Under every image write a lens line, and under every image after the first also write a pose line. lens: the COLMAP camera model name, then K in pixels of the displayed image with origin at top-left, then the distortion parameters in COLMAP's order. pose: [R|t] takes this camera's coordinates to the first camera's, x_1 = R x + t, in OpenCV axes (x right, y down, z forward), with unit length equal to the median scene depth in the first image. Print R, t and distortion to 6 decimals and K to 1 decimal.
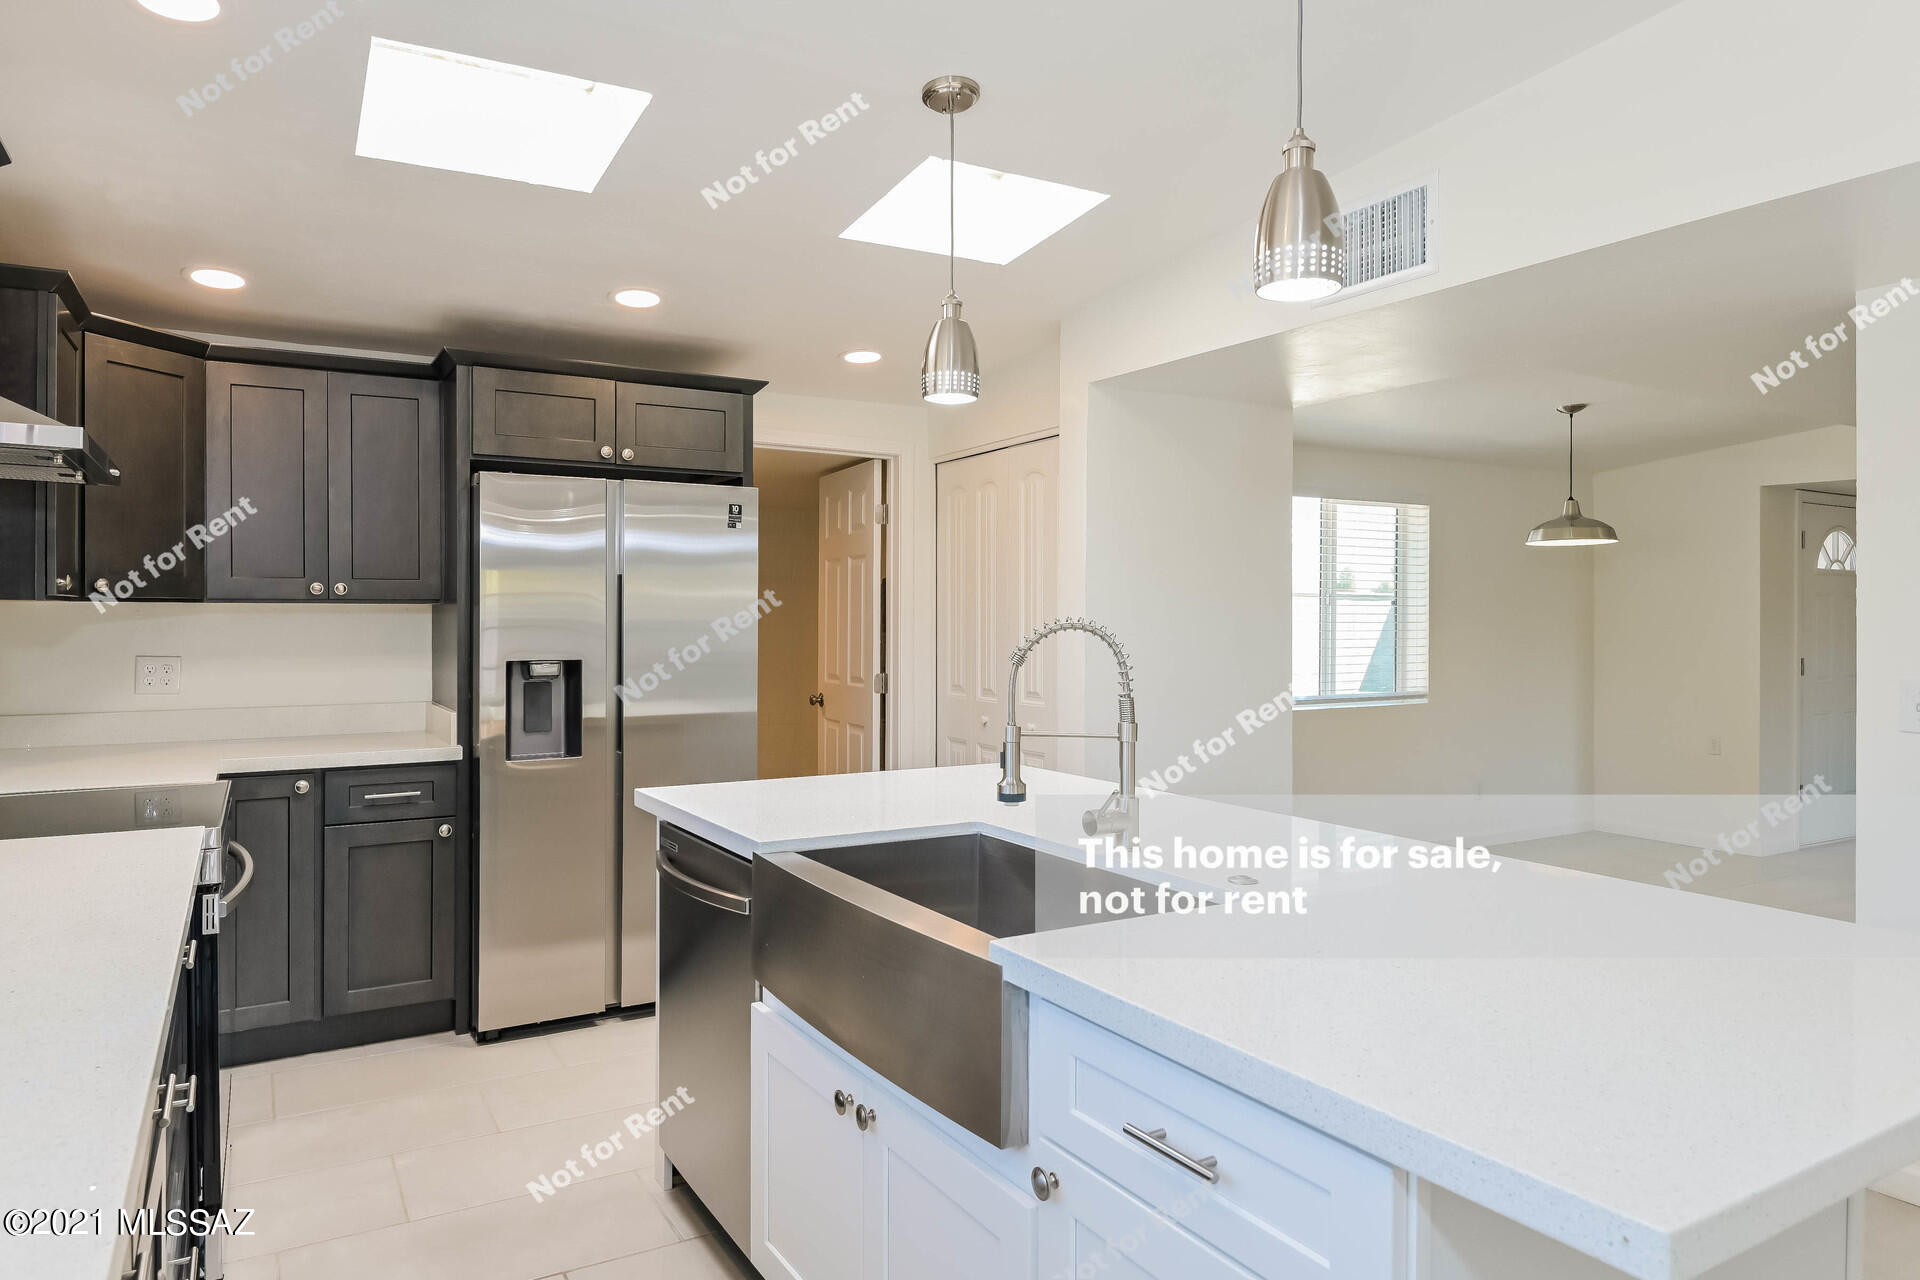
lens RADIAL K [[1178.6, 0, 958.8], [0, 1178.6, 623.2], [0, 0, 1]] dist [0.020487, 0.000171]
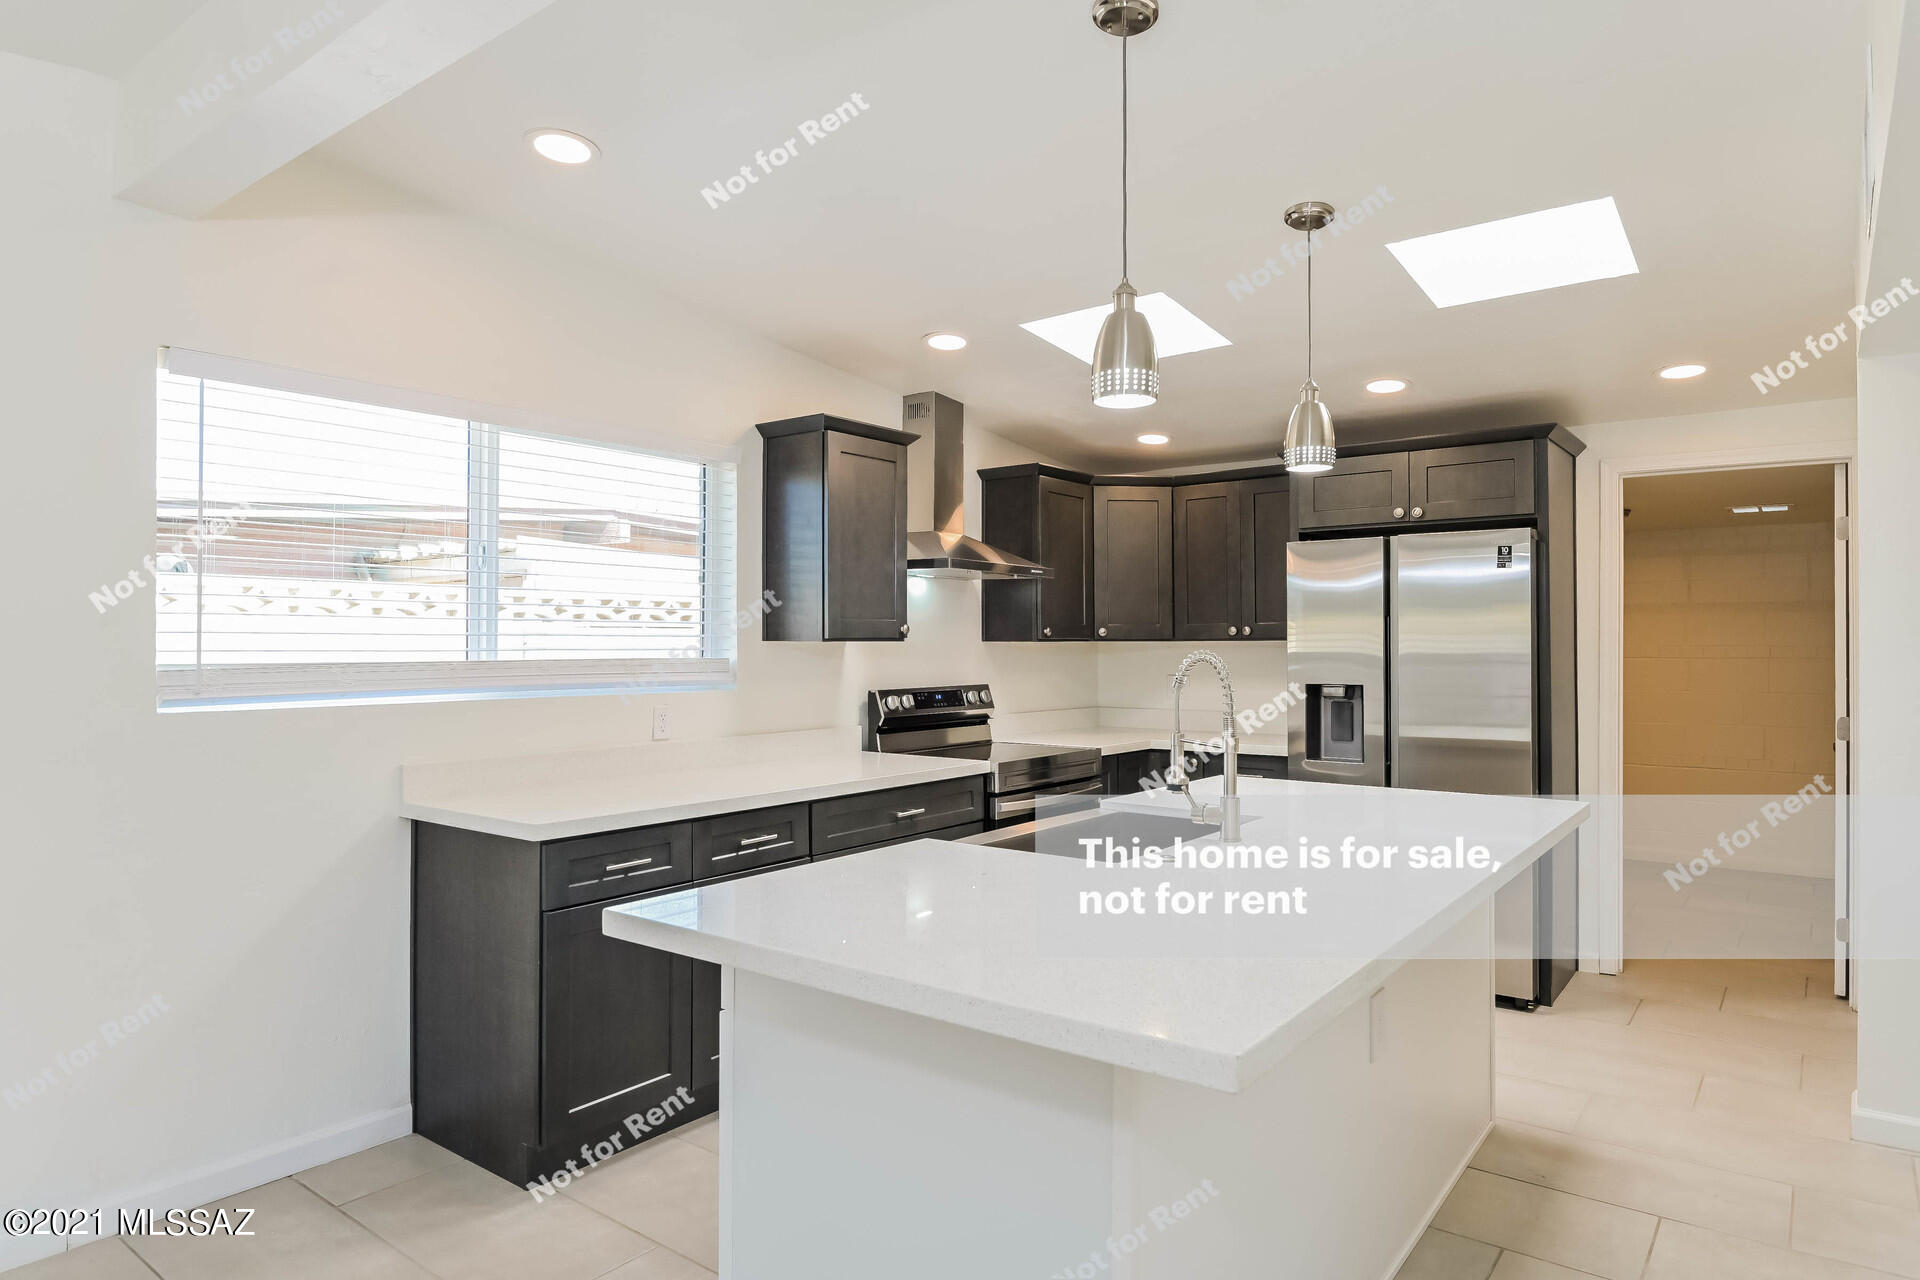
lens RADIAL K [[1122.1, 0, 948.4], [0, 1122.1, 641.3], [0, 0, 1]] dist [0.003694, 0.000242]
pose [[0.372892, -0.006853, -0.927849, 0.608115], [-0.004075, 0.999951, -0.009023, -0.002460], [0.927866, 0.007145, 0.372846, 0.158755]]
